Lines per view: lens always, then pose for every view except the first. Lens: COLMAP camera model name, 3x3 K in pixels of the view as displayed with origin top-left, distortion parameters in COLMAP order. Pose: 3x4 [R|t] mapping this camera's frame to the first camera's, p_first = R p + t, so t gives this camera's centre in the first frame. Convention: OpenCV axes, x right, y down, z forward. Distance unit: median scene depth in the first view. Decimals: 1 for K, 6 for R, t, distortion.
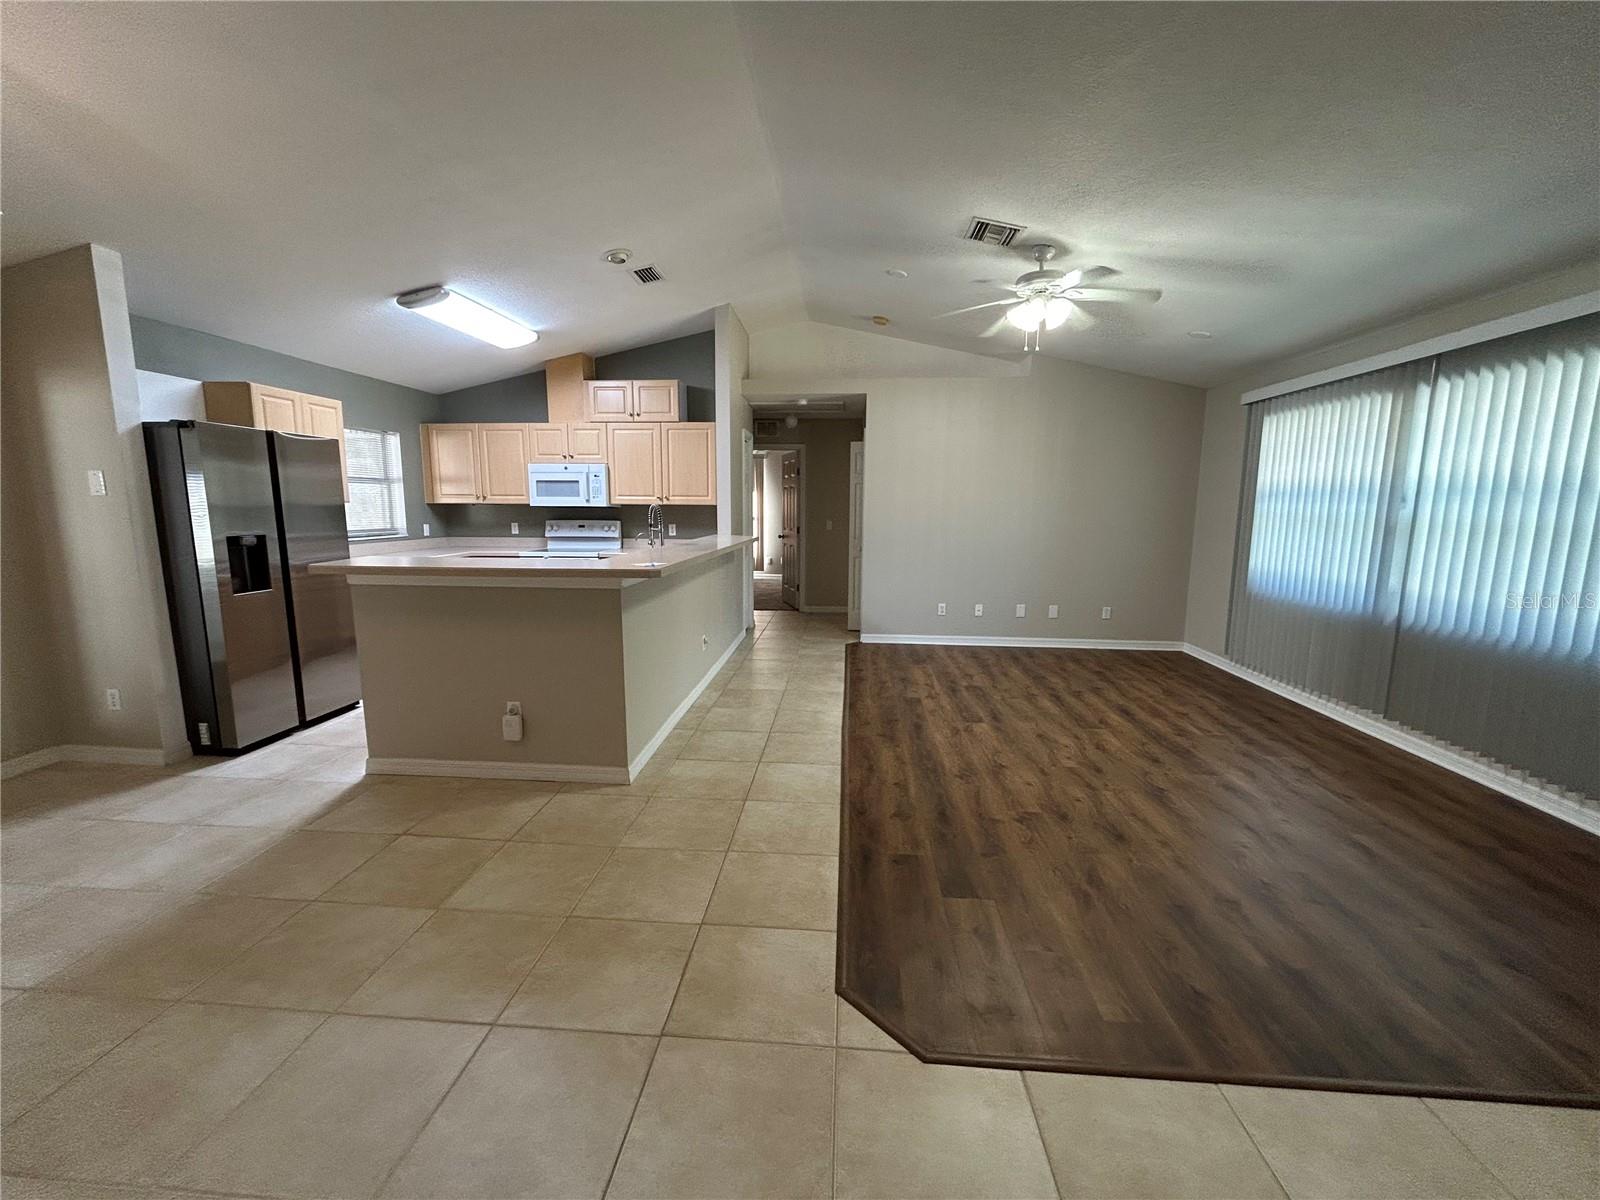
lens RADIAL K [[645.1, 0, 799.2], [0, 645.1, 599.7], [0, 0, 1]] dist [-0.001606, 0.000624]
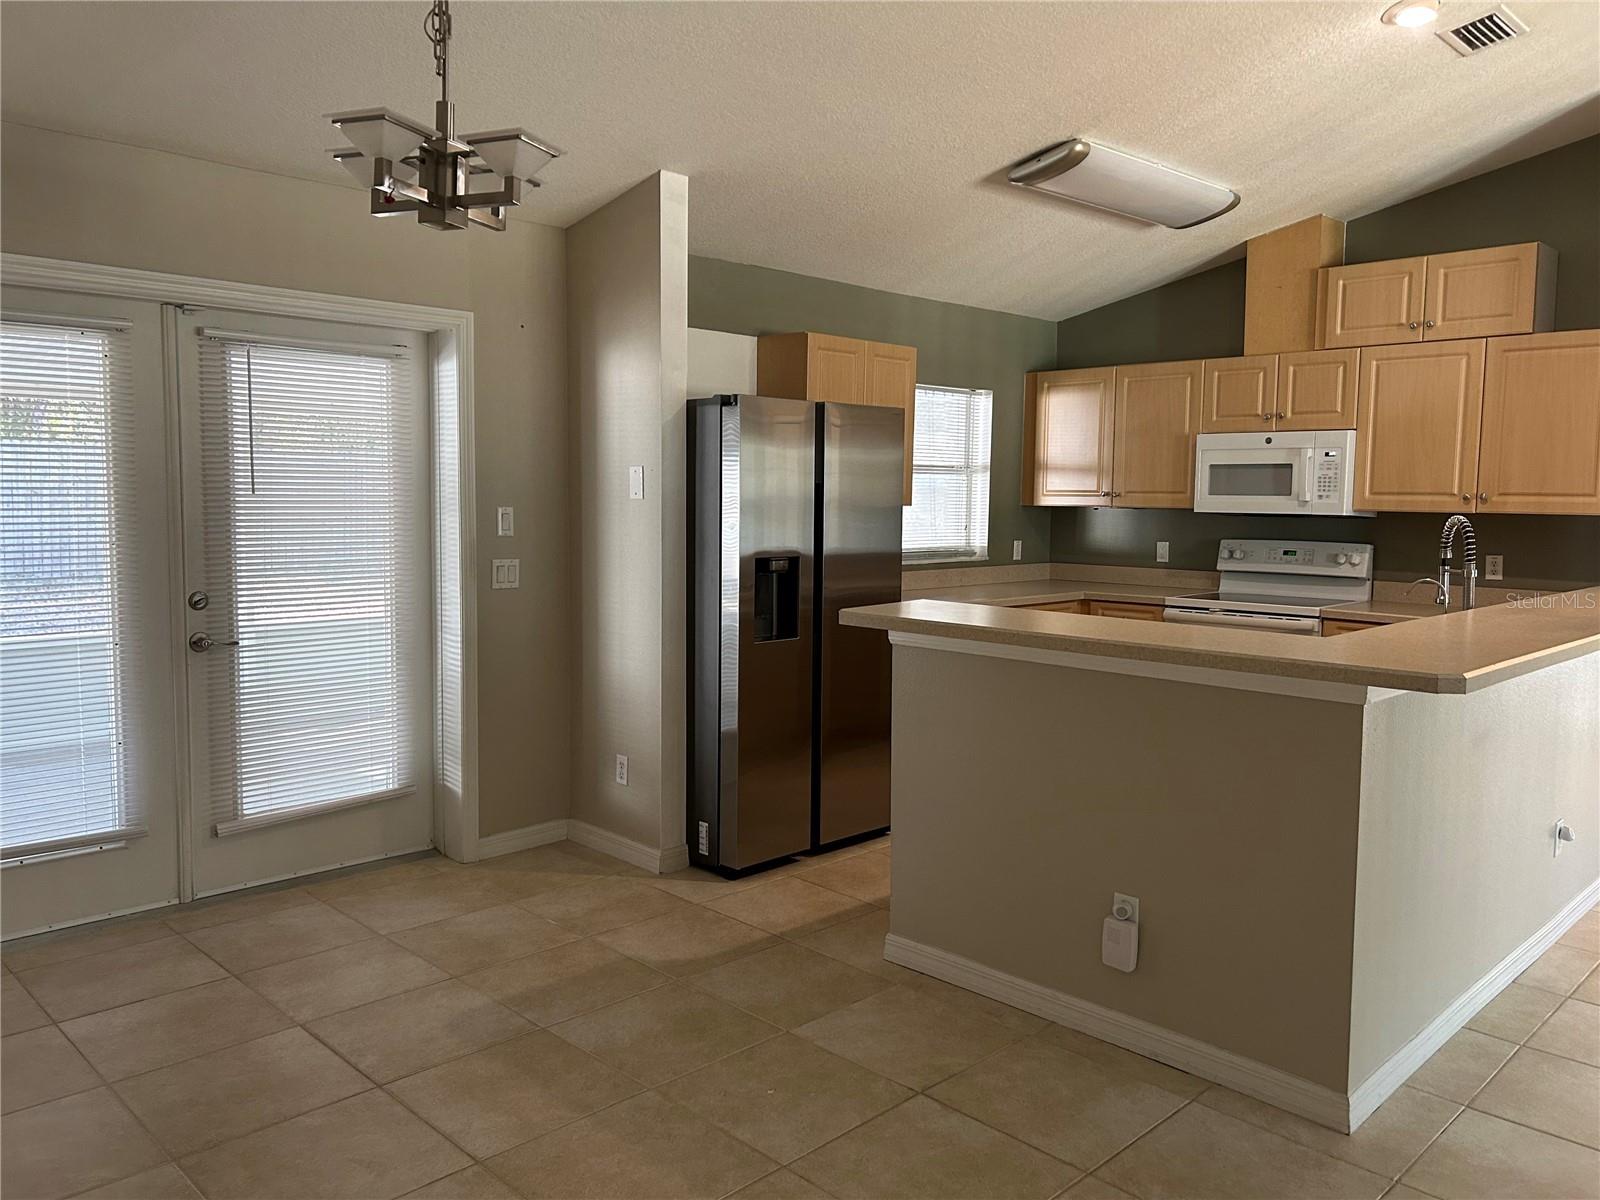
lens RADIAL K [[1204.3, 0, 790.4], [0, 1204.3, 594.7], [0, 0, 1]] dist [0.073716, -0.089021]
pose [[0.756361, 0.058737, -0.651512, -0.014544], [-0.102360, 0.994319, -0.029190, -0.019708], [0.646096, 0.088767, 0.758076, 0.039331]]
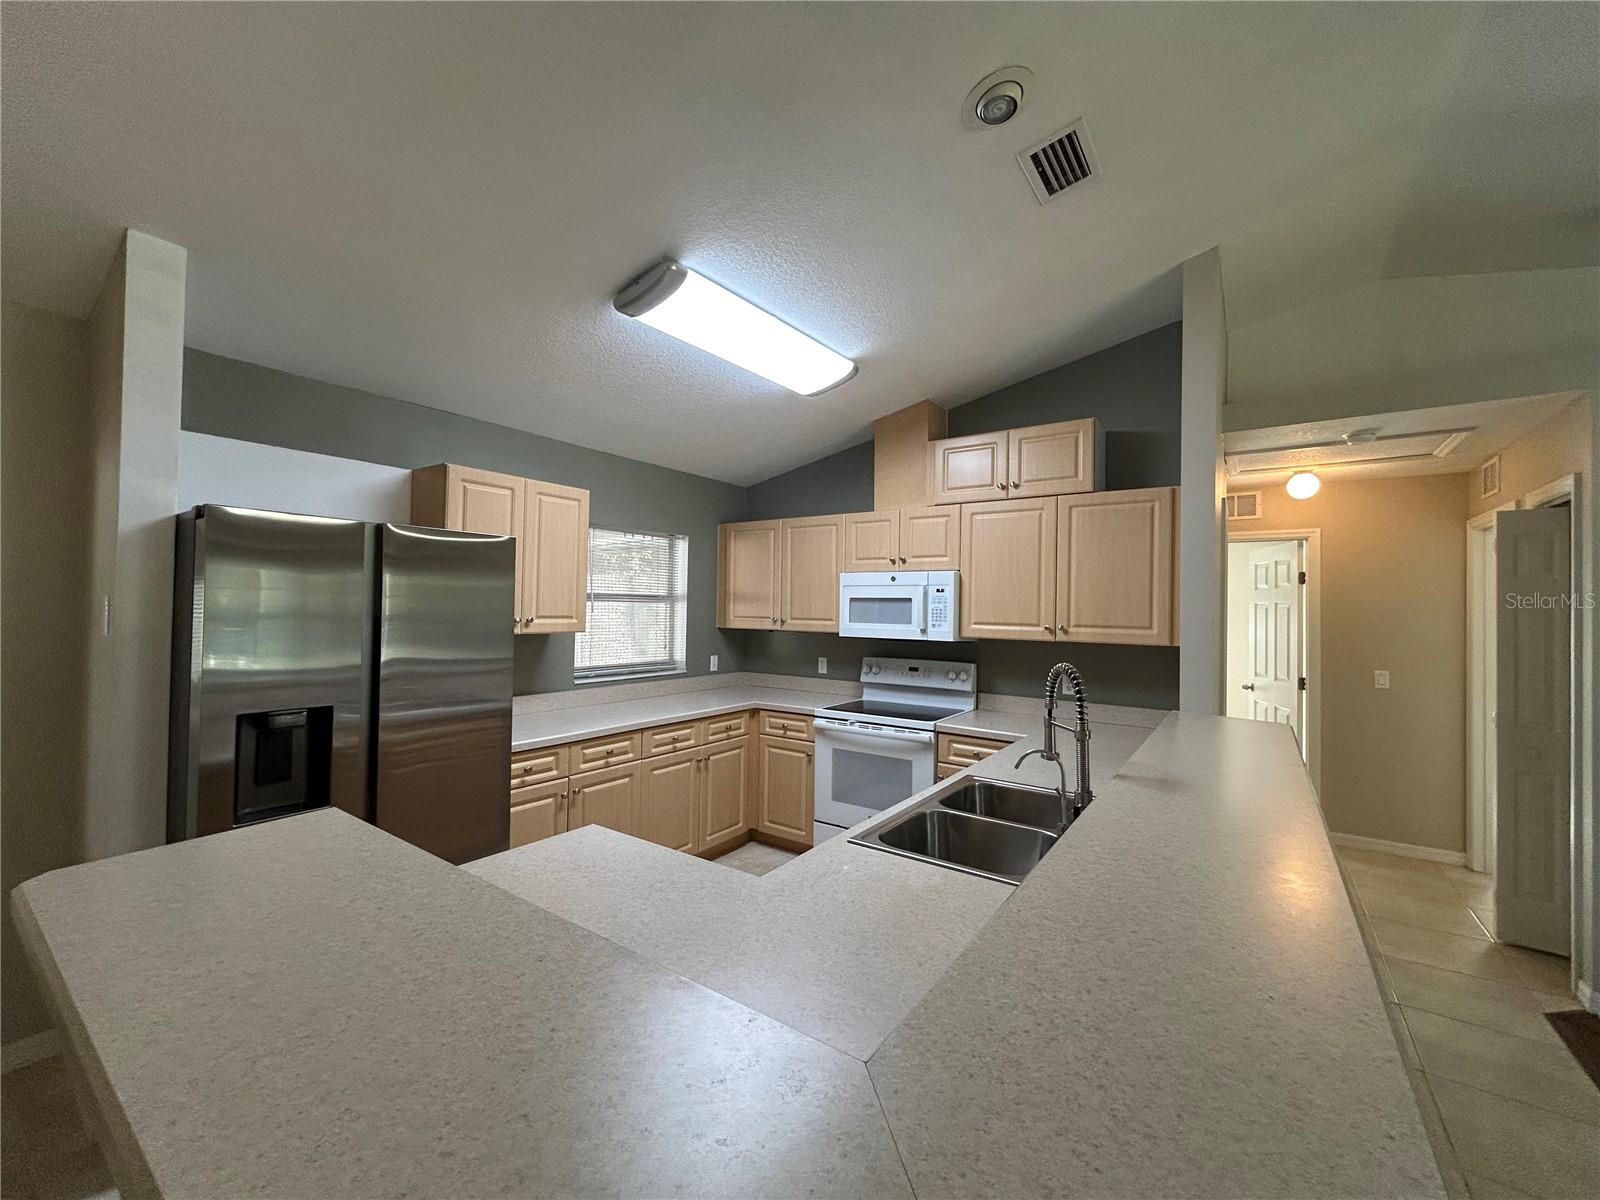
lens RADIAL K [[645.1, 0, 799.2], [0, 645.1, 599.7], [0, 0, 1]] dist [-0.001606, 0.000624]
pose [[0.860916, 0.001632, -0.508745, -0.168276], [-0.085987, 0.986075, -0.142348, -0.120265], [0.501428, 0.166295, 0.849068, 0.589648]]
